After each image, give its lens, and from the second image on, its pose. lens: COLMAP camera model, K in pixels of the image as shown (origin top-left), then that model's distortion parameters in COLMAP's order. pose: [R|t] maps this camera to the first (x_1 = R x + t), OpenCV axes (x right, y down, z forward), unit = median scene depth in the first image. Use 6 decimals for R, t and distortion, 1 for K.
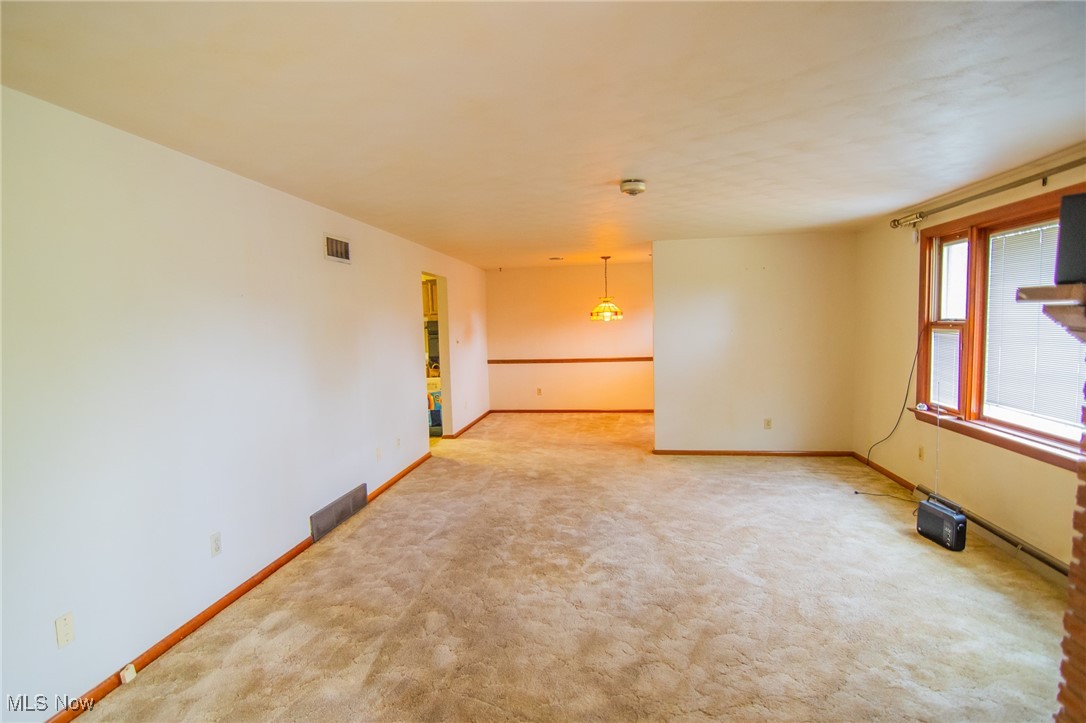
lens RADIAL K [[555.5, 0, 543.0], [0, 555.5, 361.5], [0, 0, 1]] dist [-0.006415, -0.001359]
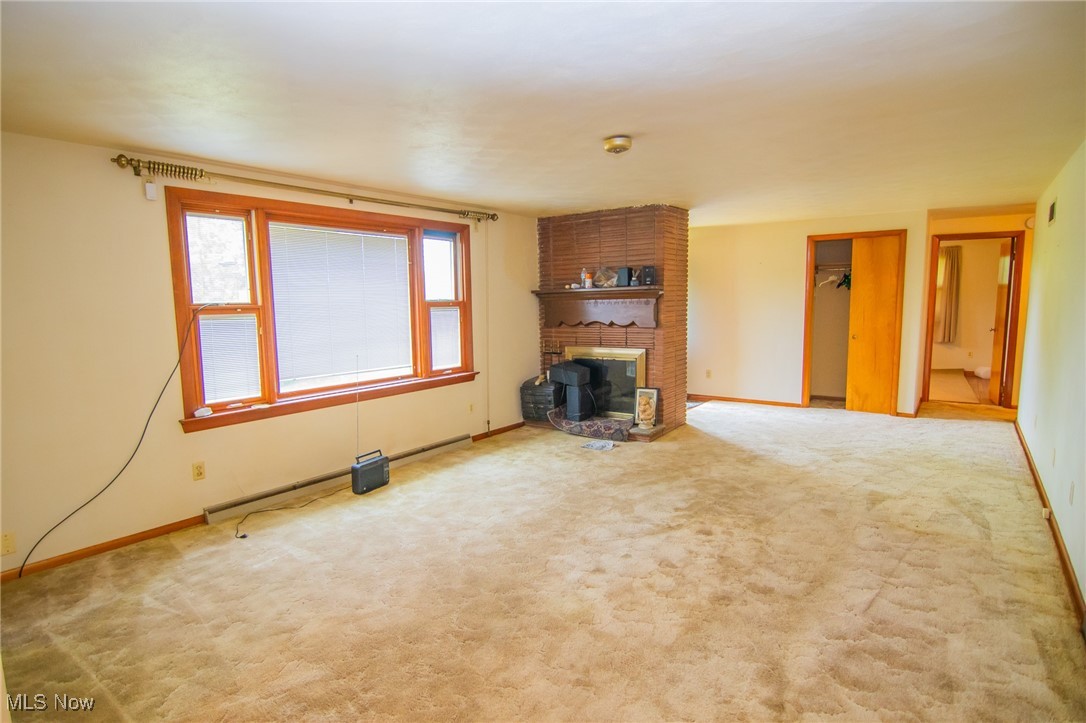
lens RADIAL K [[583.2, 0, 550.2], [0, 583.2, 364.1], [0, 0, 1]] dist [-0.001831, -0.015918]
pose [[-0.879317, -0.018655, 0.475871, -0.165266], [0.068677, 0.983821, 0.165468, -0.093721], [-0.471259, 0.178180, -0.863809, 1.493834]]
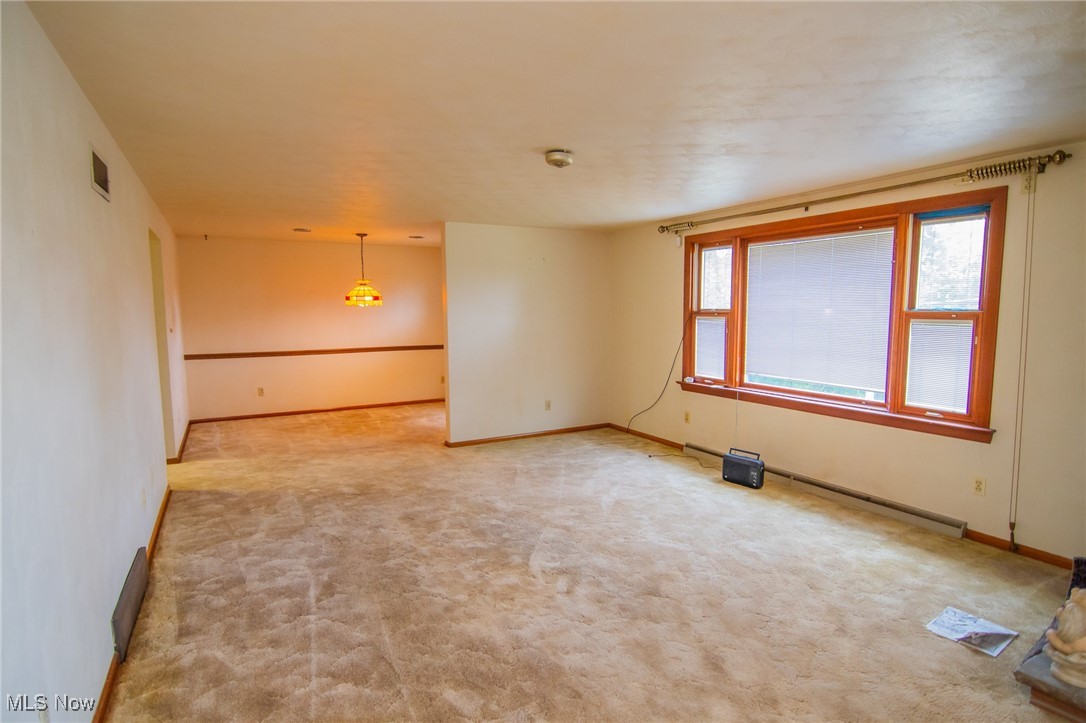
lens RADIAL K [[551.4, 0, 538.5], [0, 551.4, 355.7], [0, 0, 1]] dist [0.012888, -0.027948]
pose [[0.801814, -0.030262, 0.596807, -0.323141], [0.027030, 0.999531, 0.014368, 0.001364], [-0.596962, 0.004611, 0.802256, 0.212416]]
